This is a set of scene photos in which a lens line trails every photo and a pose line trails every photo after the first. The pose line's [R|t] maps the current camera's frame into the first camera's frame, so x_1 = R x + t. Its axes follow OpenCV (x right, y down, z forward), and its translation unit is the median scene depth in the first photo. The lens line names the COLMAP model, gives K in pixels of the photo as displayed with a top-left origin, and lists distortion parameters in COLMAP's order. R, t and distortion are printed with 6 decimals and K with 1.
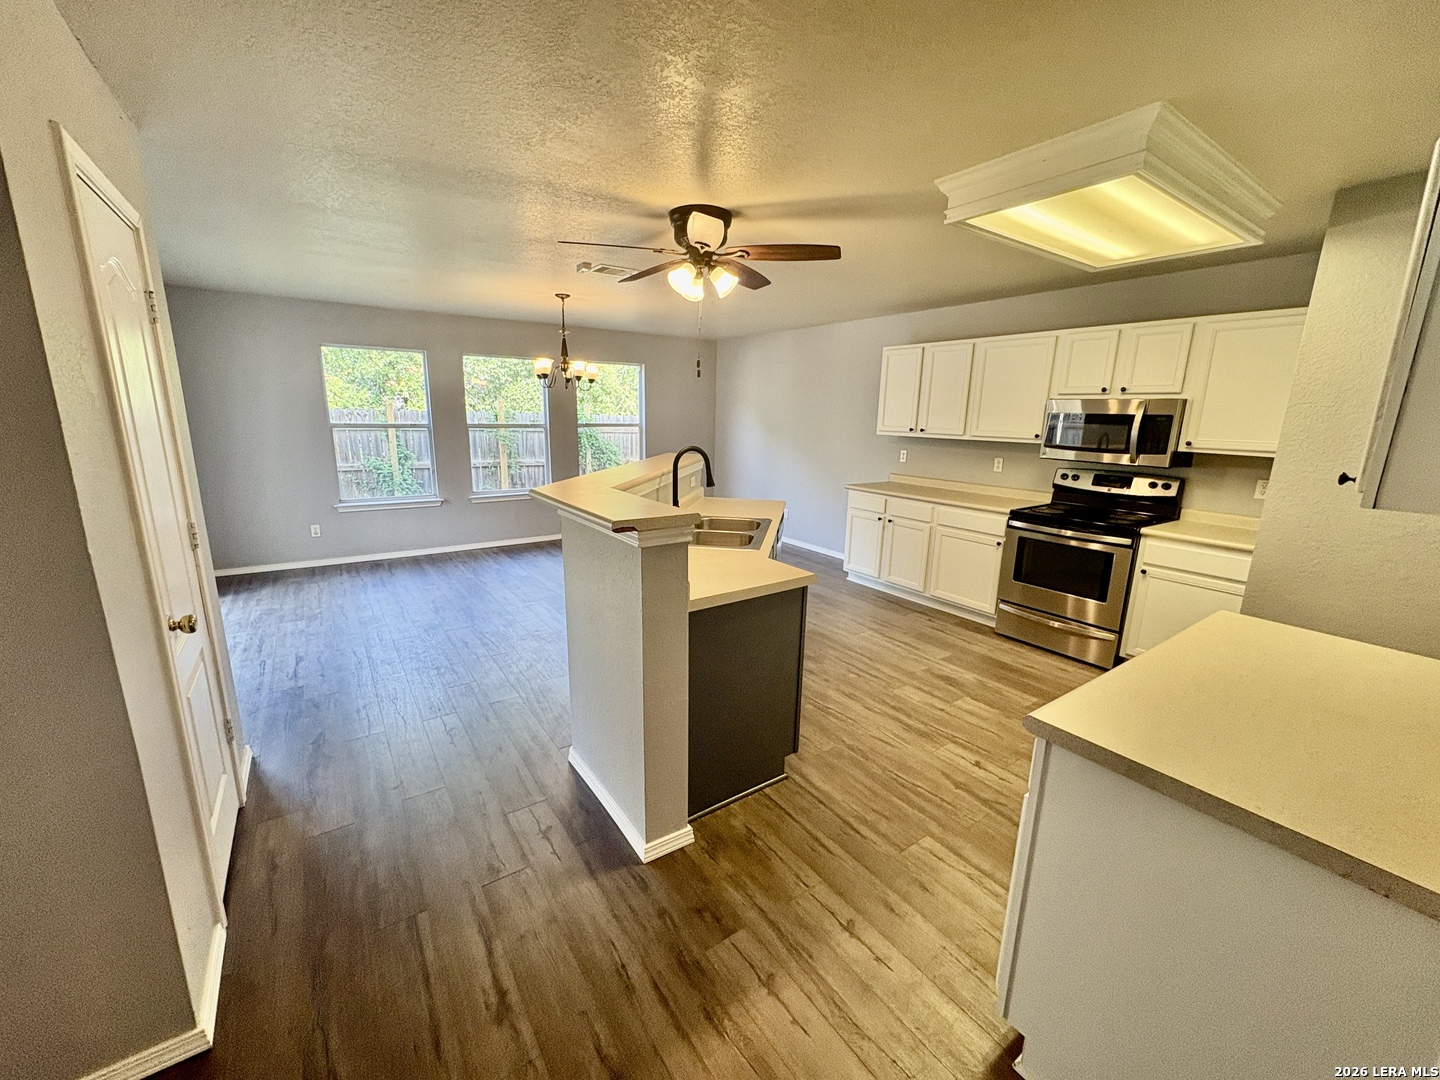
lens RADIAL K [[574.2, 0, 725.8], [0, 574.2, 539.5], [0, 0, 1]] dist [-0.002546, 0.000819]
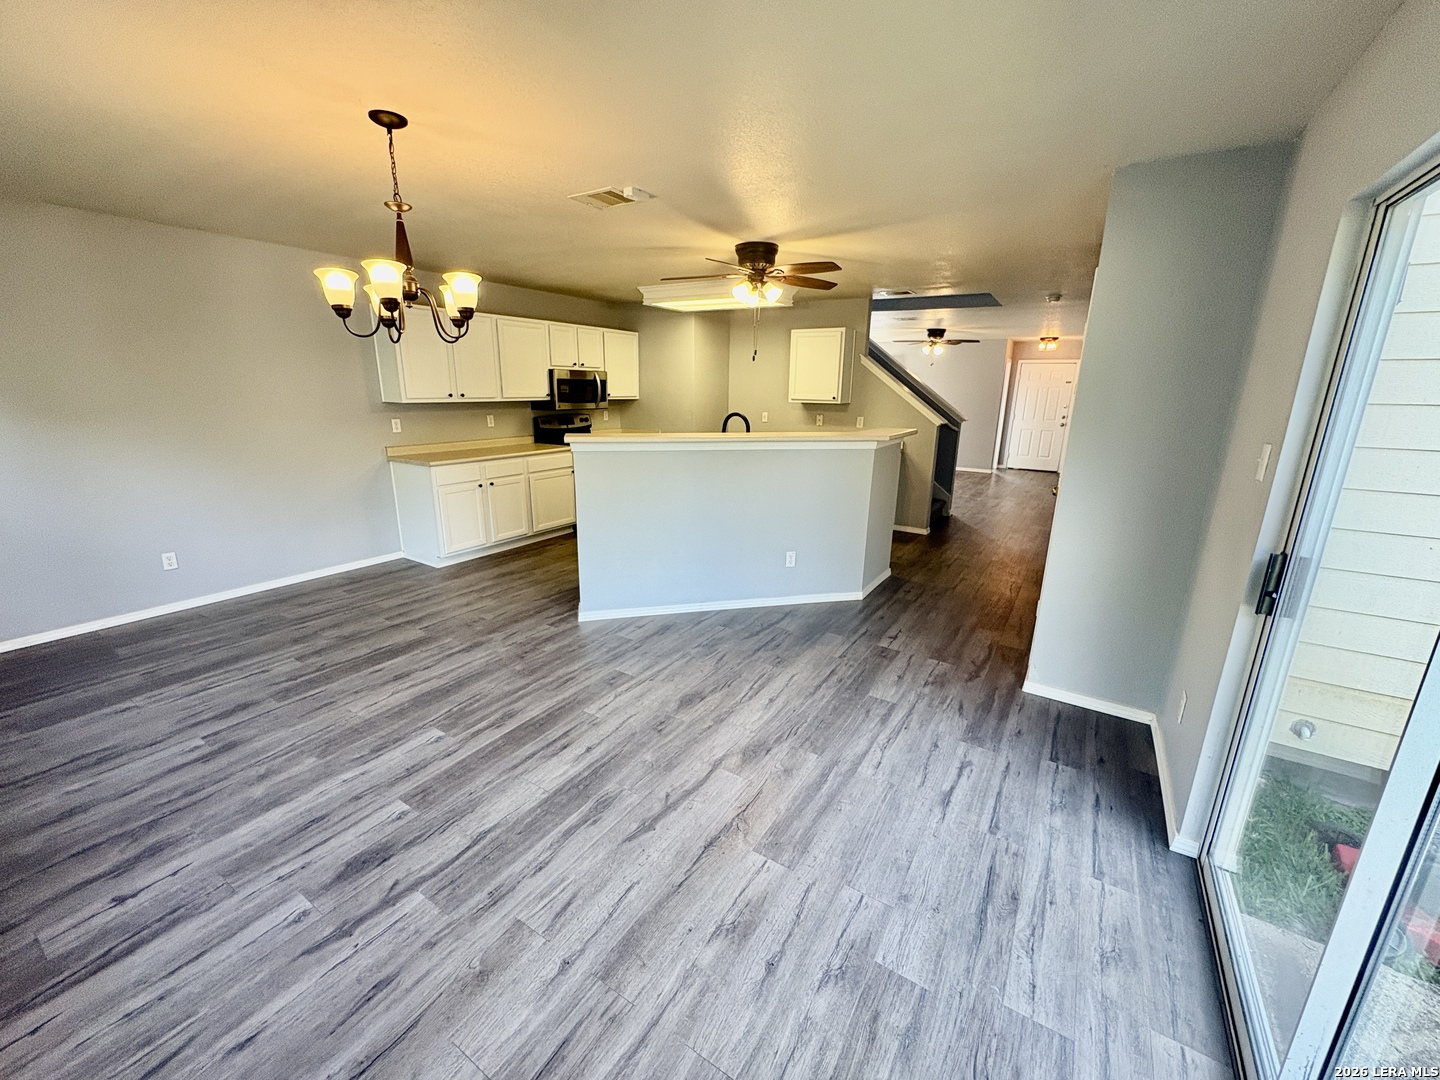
lens RADIAL K [[574.2, 0, 713.7], [0, 574.2, 532.4], [0, 0, 1]] dist [-0.002546, 0.000819]
pose [[-0.363929, -0.263290, 0.893439, -0.957139], [0.176806, 0.922248, 0.343799, -0.279375], [-0.914492, 0.283084, -0.289082, 1.119617]]
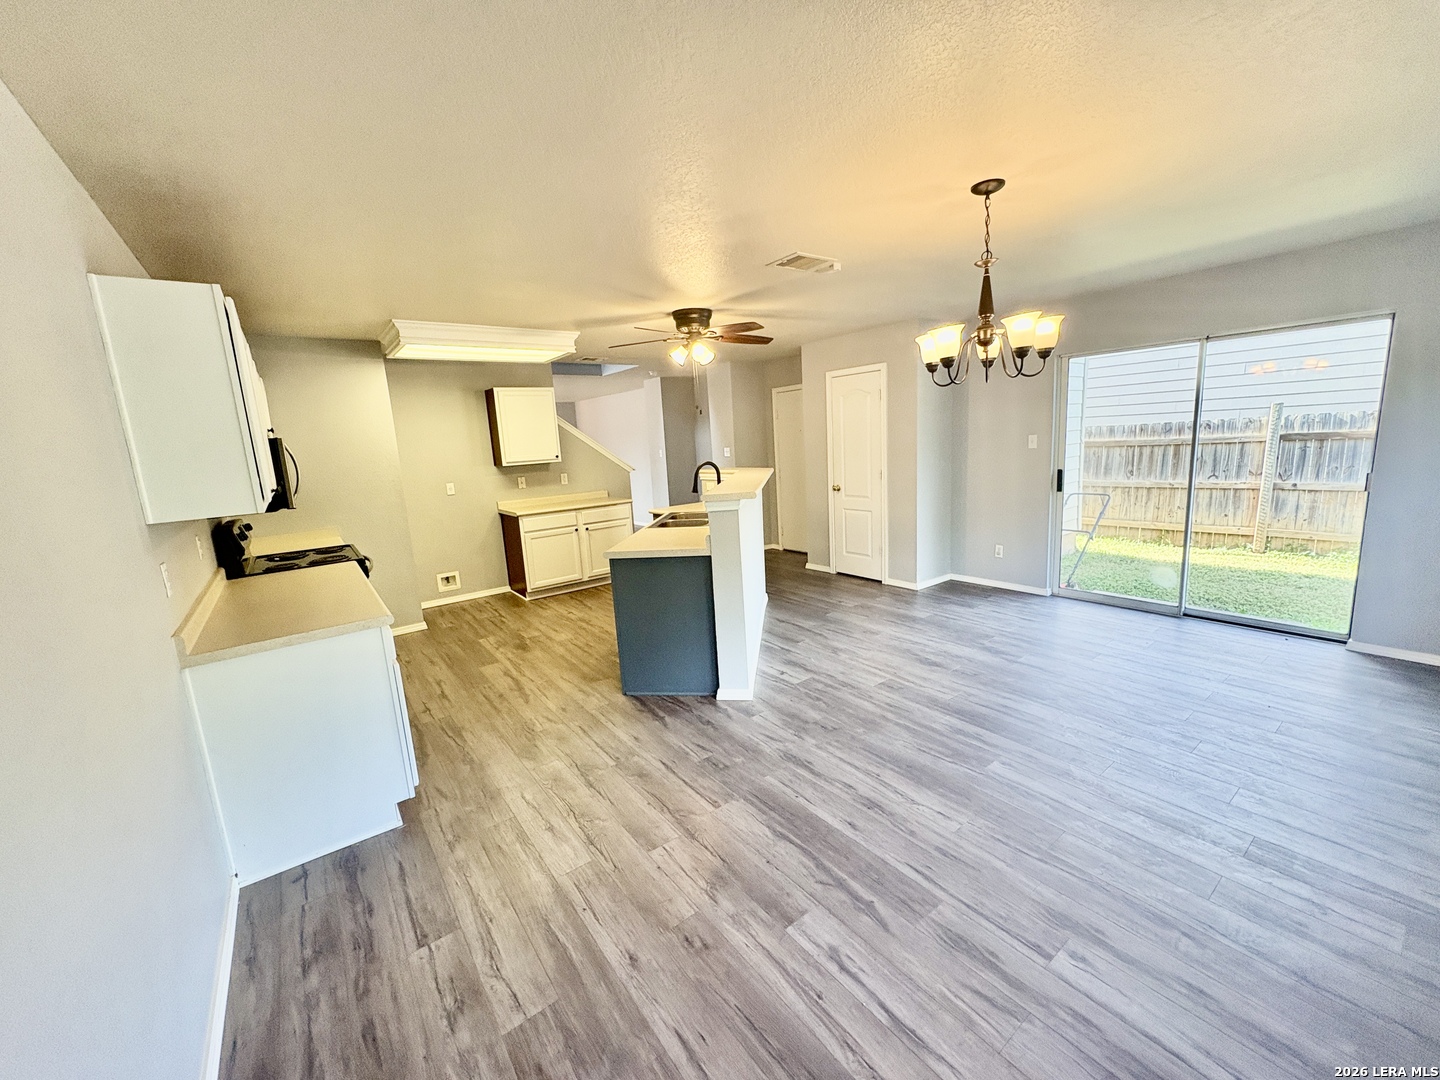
lens RADIAL K [[574.2, 0, 714.2], [0, 574.2, 543.2], [0, 0, 1]] dist [-0.002546, 0.000819]
pose [[-0.999476, 0.031554, -0.007205, -0.044841], [0.026199, 0.919443, 0.392349, -0.396508], [0.019005, 0.391955, -0.919788, 1.752488]]
